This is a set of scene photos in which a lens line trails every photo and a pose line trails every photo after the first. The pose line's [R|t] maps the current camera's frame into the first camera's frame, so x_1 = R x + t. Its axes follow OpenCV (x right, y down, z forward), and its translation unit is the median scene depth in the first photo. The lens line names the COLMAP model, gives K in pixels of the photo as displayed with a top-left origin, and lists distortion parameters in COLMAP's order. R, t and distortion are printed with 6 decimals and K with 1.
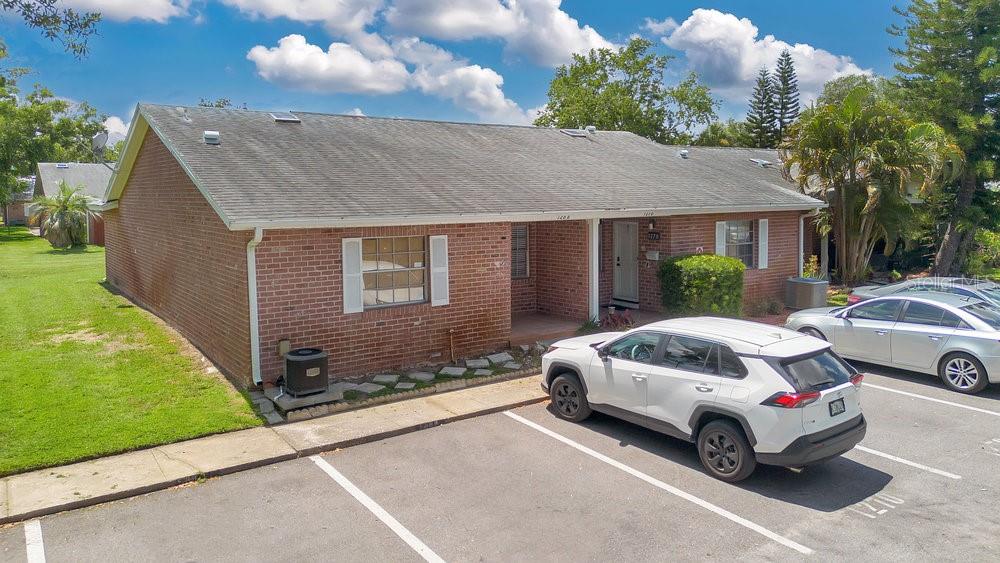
lens RADIAL K [[701.2, 0, 500.4], [0, 701.2, 262.6], [0, 0, 1]] dist [0.055717, -0.000008]
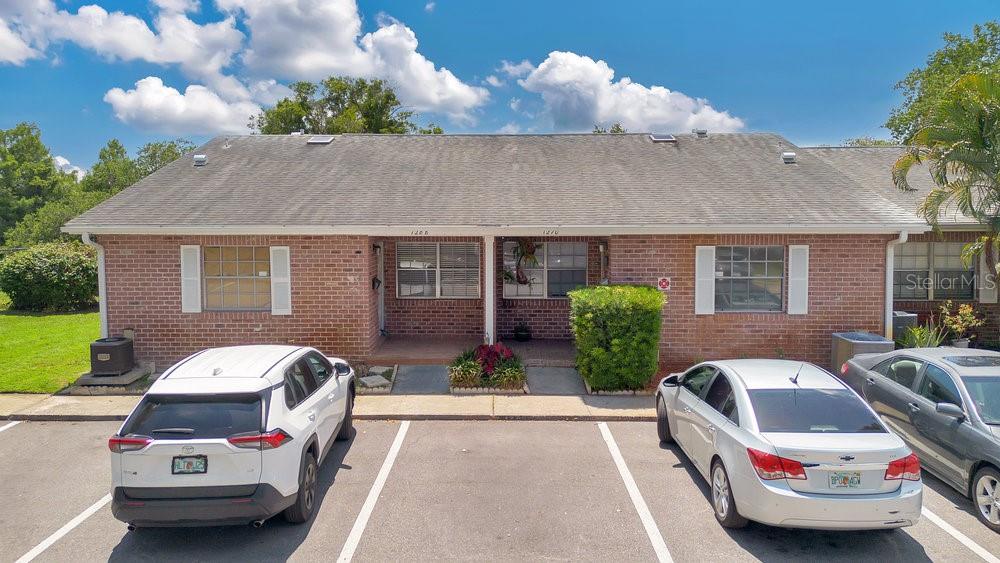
lens RADIAL K [[701.9, 0, 500.0], [0, 701.9, 281.5], [0, 0, 1]] dist [0.008886, 0.001294]
pose [[0.814359, 0.061791, -0.577063, 0.767424], [-0.063195, 0.997845, 0.017666, -0.025924], [0.576911, 0.022081, 0.816509, 0.348568]]
